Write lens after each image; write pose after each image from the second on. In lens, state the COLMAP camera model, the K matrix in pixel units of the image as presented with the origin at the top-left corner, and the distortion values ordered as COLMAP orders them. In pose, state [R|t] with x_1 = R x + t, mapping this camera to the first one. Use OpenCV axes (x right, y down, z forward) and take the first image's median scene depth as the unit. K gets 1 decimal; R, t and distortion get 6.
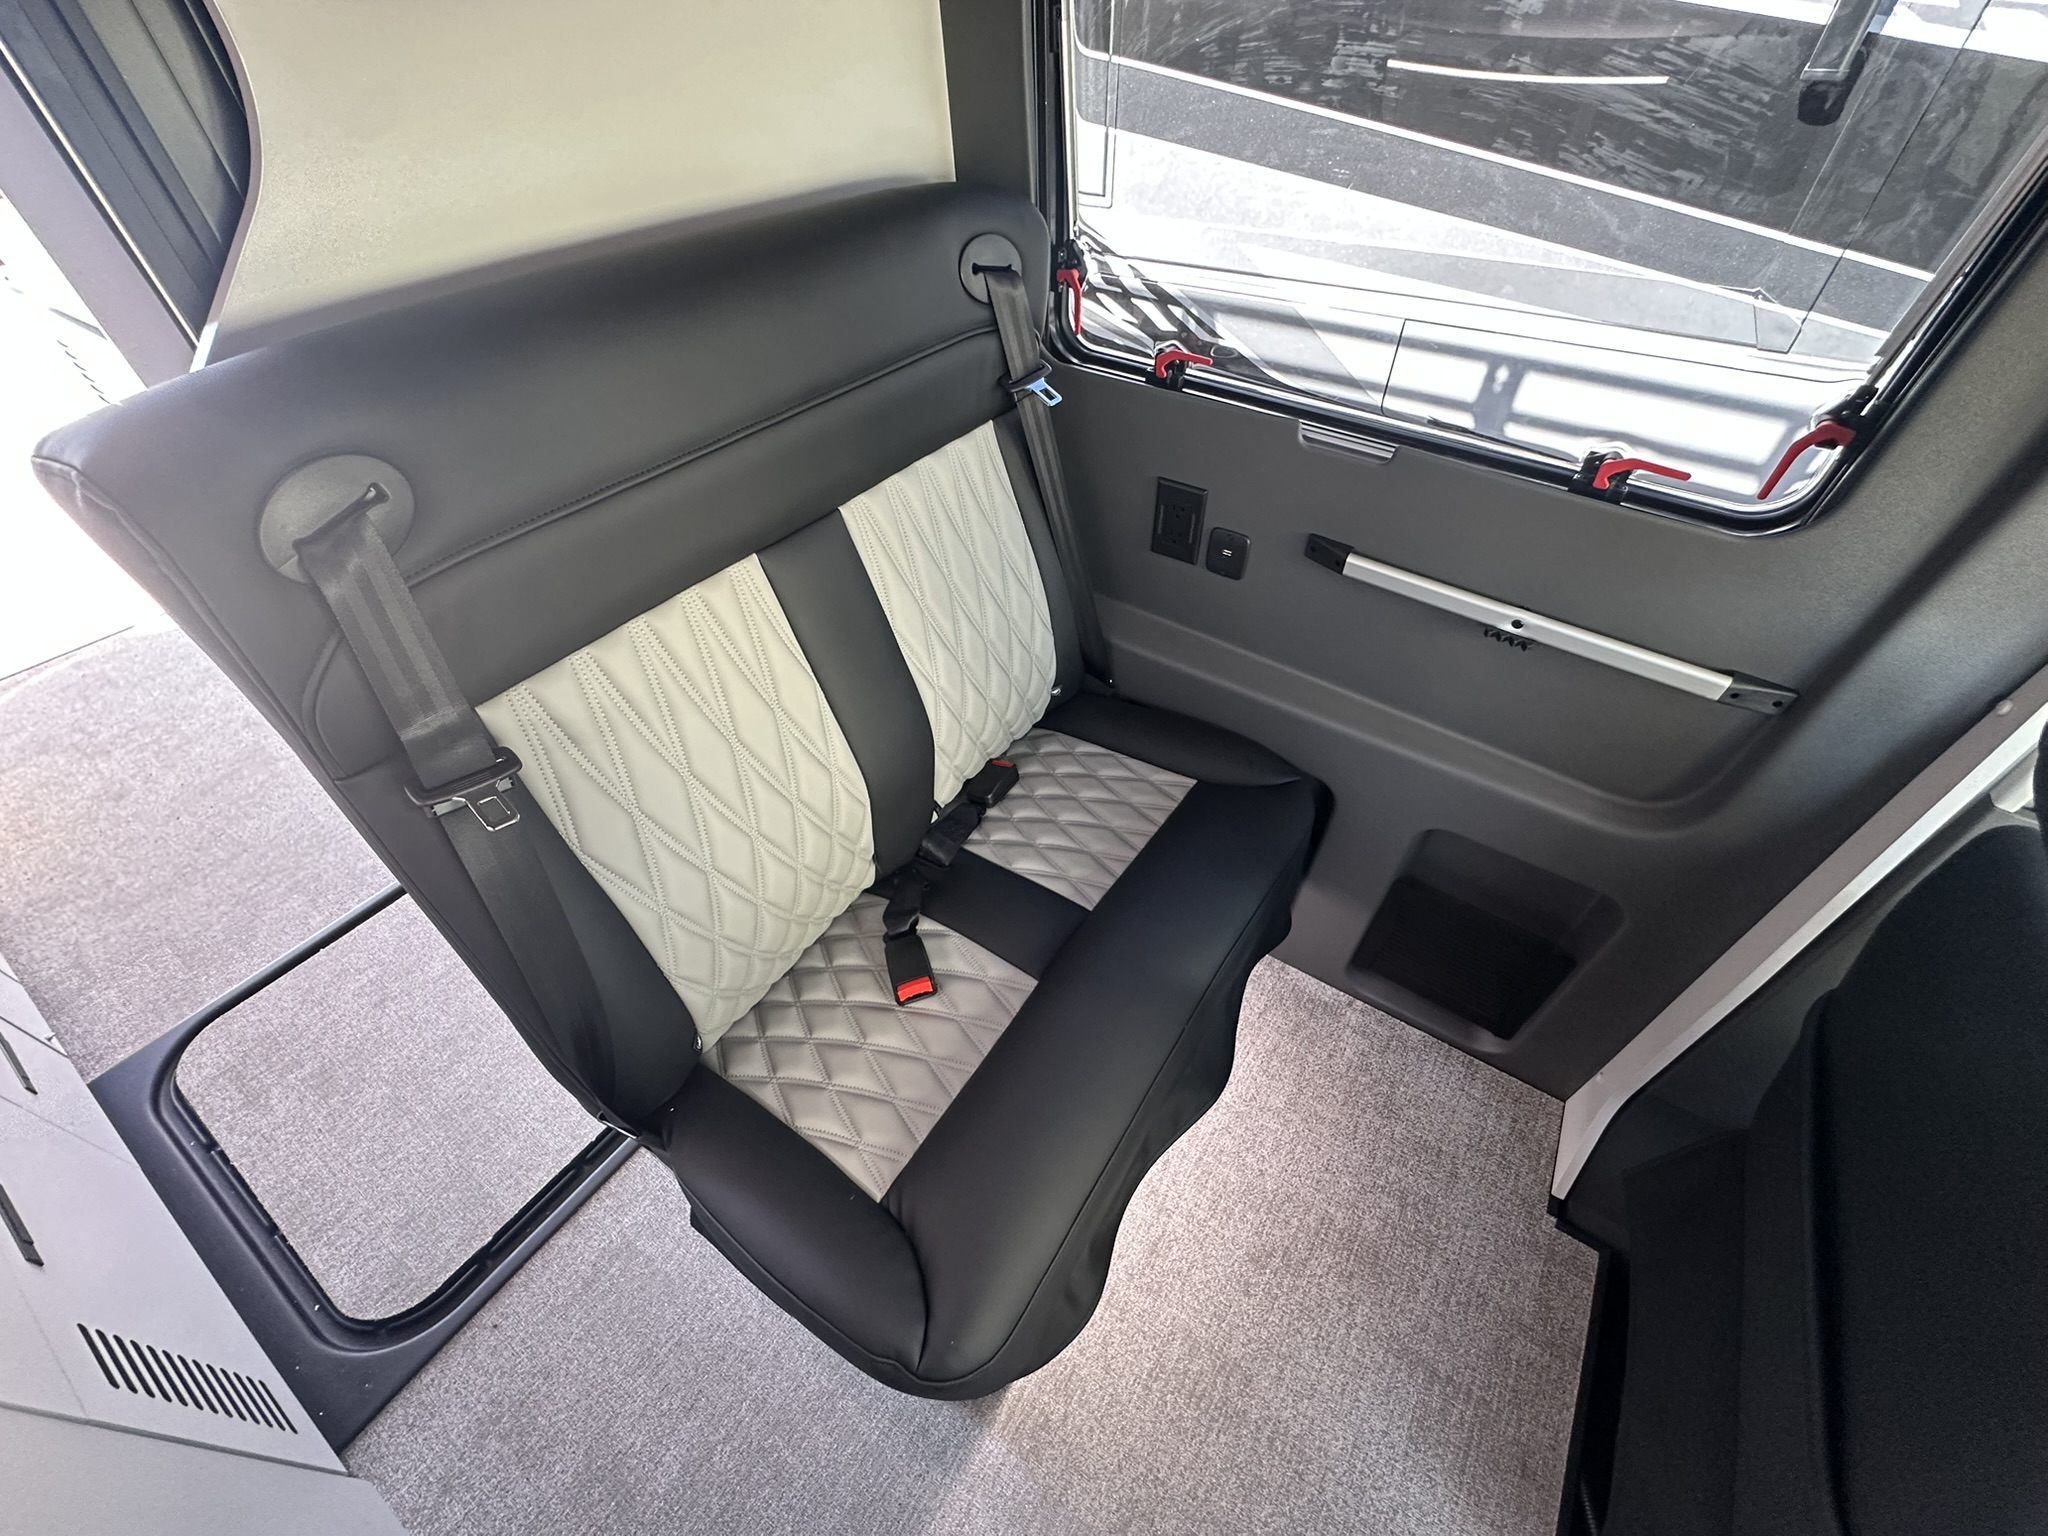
lens RADIAL K [[819.9, 0, 1023.5], [0, 819.9, 767.3], [0, 0, 1]] dist [-0.005811, 0.000822]
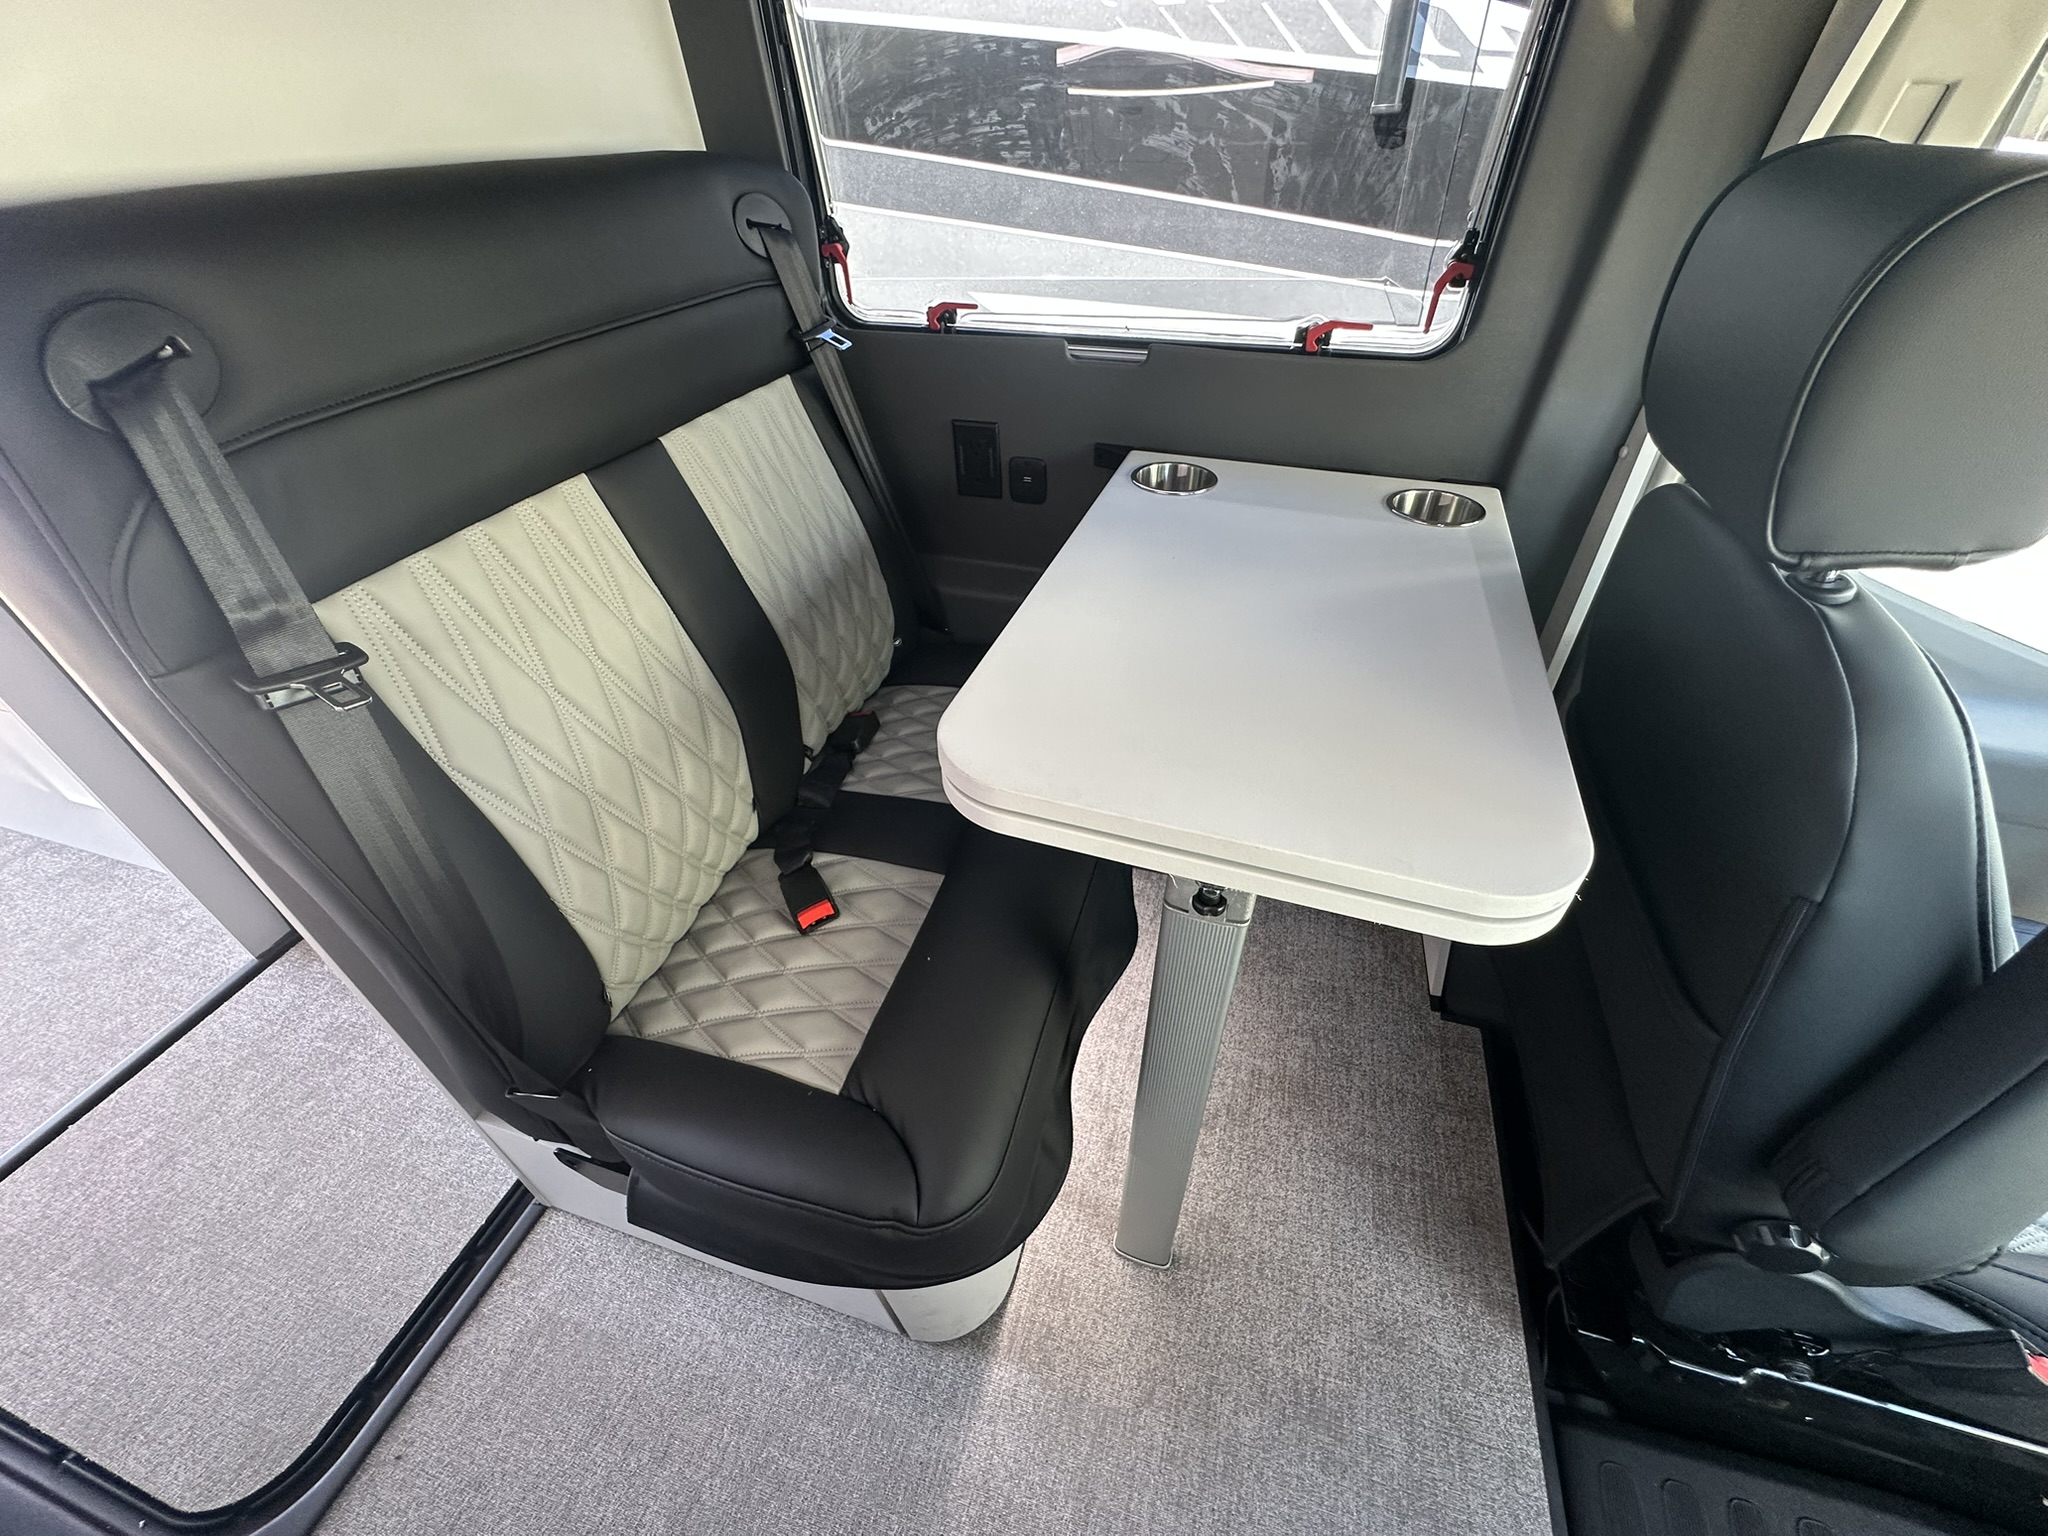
lens RADIAL K [[822.5, 0, 1022.6], [0, 822.5, 774.9], [0, 0, 1]] dist [-0.009678, 0.001877]
pose [[0.956119, -0.200039, 0.214059, -0.079389], [0.220834, 0.972199, -0.077858, 0.226994], [-0.192533, 0.121713, 0.973713, -0.026049]]
